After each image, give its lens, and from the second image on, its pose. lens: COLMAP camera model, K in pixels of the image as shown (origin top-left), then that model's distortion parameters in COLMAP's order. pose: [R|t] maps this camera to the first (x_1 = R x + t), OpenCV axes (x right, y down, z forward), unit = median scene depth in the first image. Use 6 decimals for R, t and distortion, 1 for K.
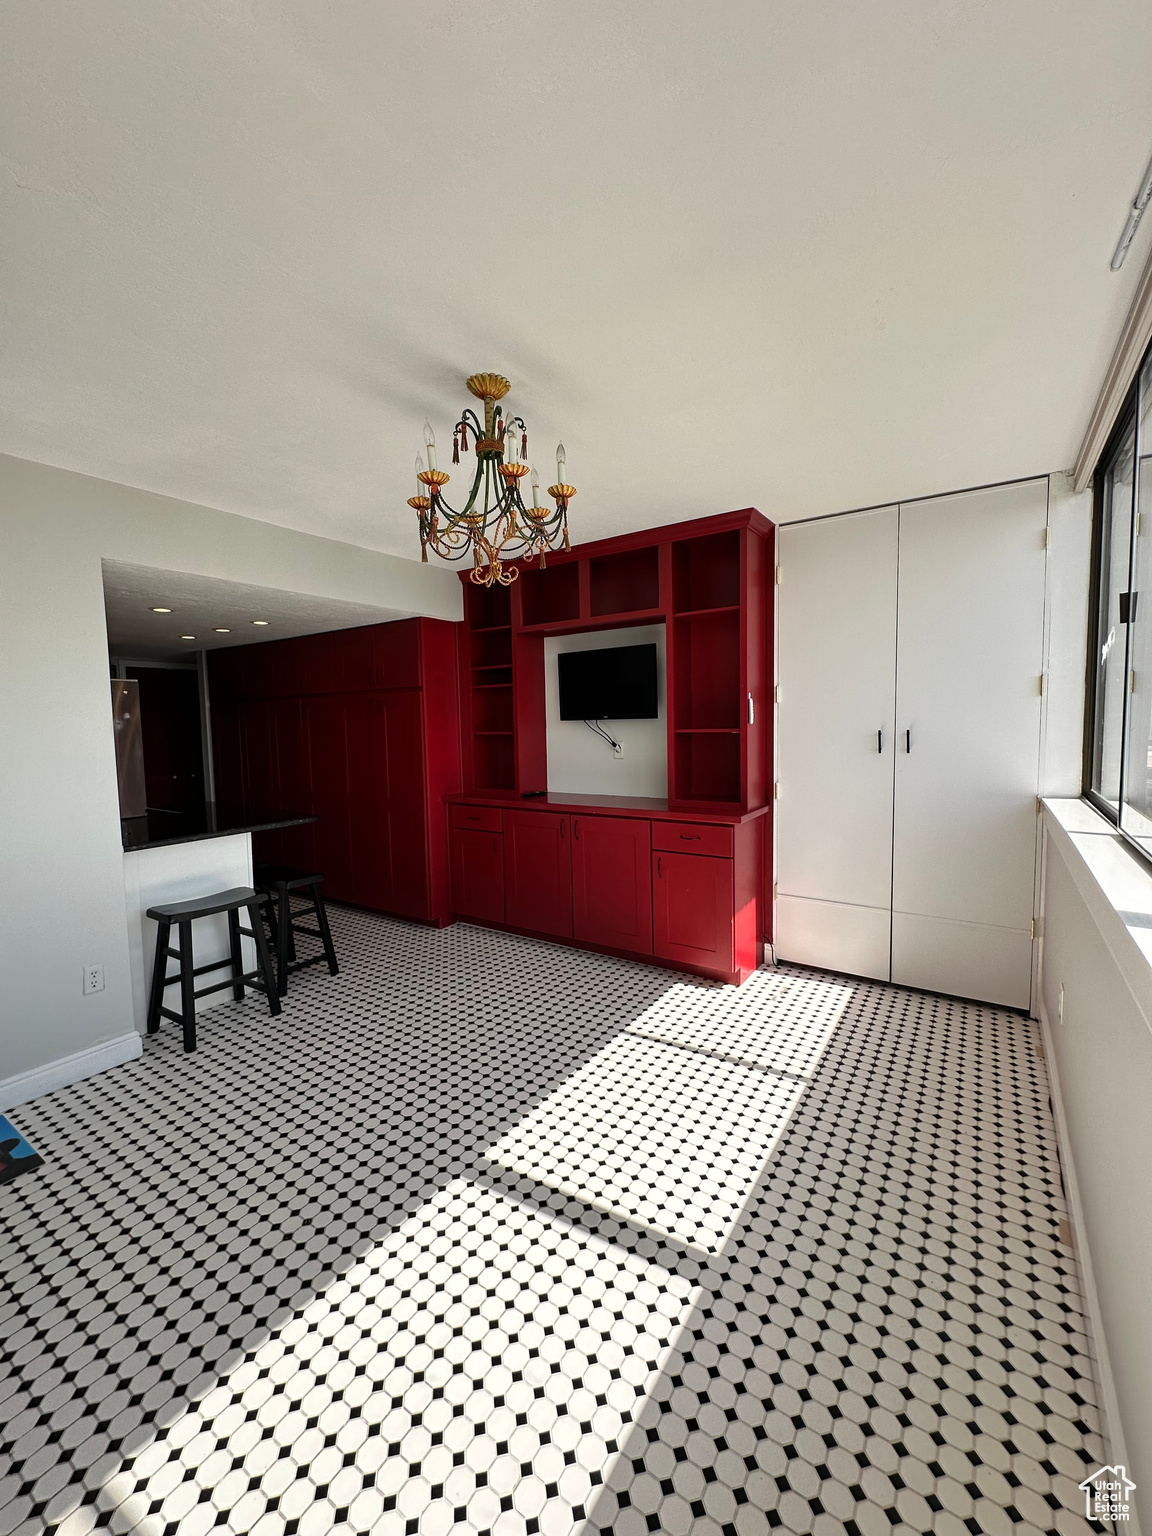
lens RADIAL K [[620.1, 0, 574.3], [0, 620.1, 765.3], [0, 0, 1]] dist [-0.000361, 0.000123]
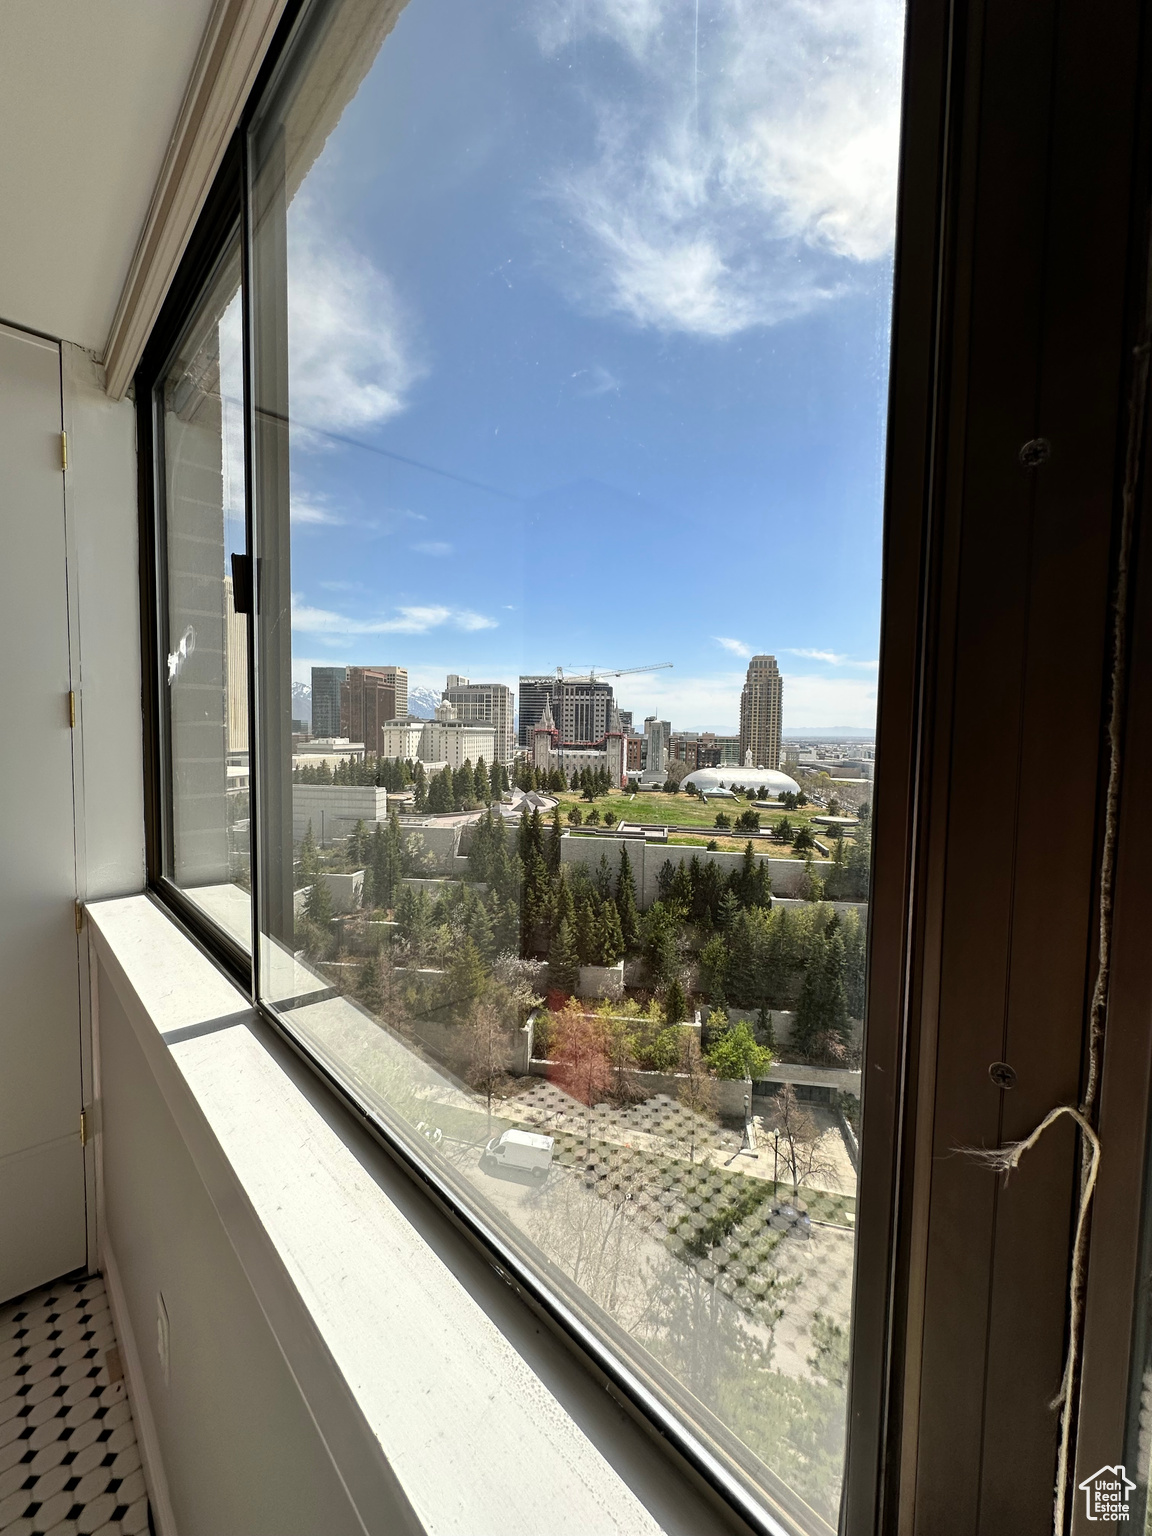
lens RADIAL K [[620.1, 0, 575.5], [0, 620.1, 766.0], [0, 0, 1]] dist [-0.000361, 0.000123]
pose [[0.220628, -0.031968, 0.974834, 0.285594], [0.049914, 0.998523, 0.021448, -0.063343], [-0.974080, 0.043925, 0.221898, 0.406093]]
